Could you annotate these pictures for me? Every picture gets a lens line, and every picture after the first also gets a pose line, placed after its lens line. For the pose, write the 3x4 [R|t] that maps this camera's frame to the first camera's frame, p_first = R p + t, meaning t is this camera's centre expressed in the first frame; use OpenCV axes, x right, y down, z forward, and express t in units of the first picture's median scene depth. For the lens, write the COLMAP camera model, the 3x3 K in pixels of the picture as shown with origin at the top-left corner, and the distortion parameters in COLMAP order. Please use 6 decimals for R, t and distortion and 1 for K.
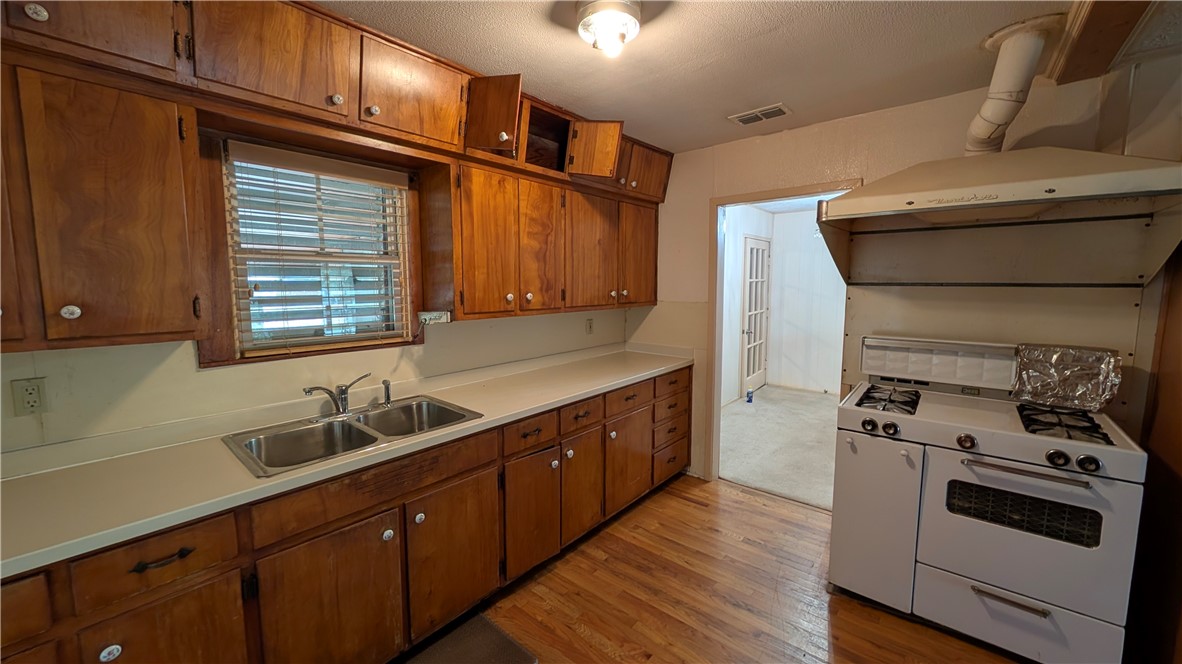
lens RADIAL K [[447.2, 0, 592.0], [0, 447.2, 326.5], [0, 0, 1]] dist [0.001654, 0.000185]
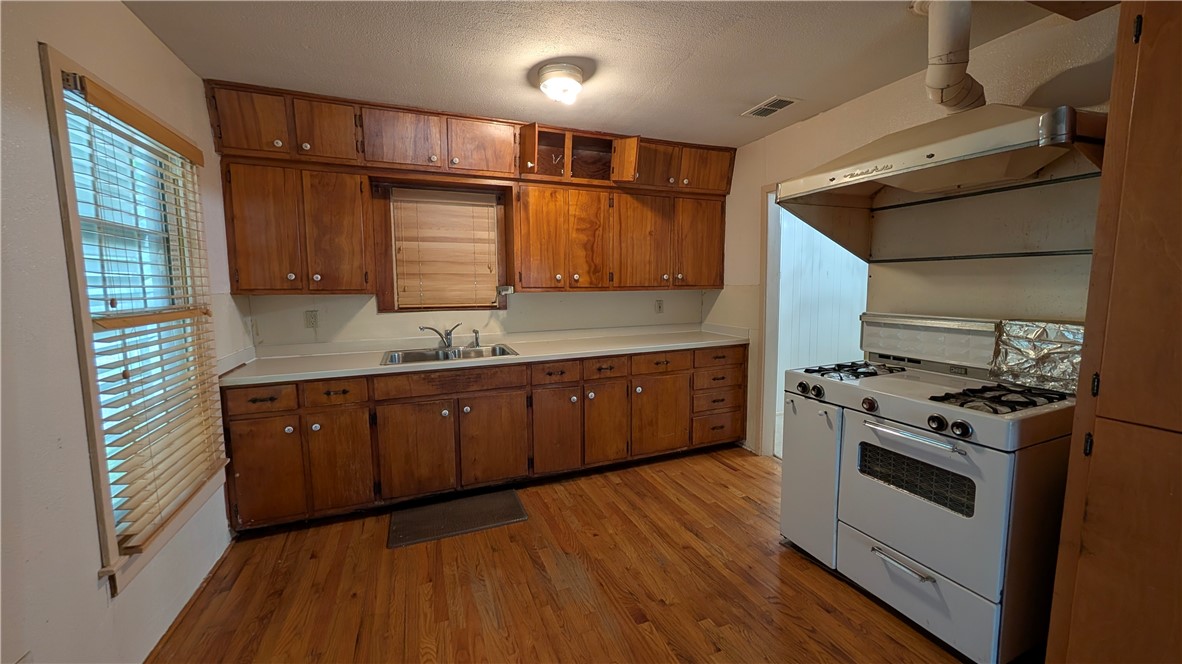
lens RADIAL K [[447.2, 0, 592.8], [0, 447.2, 326.1], [0, 0, 1]] dist [0.001654, 0.000185]
pose [[0.885118, 0.039597, -0.463680, 0.644014], [-0.040409, 0.999150, 0.008187, 0.080944], [0.463610, 0.011490, 0.885965, -0.191658]]
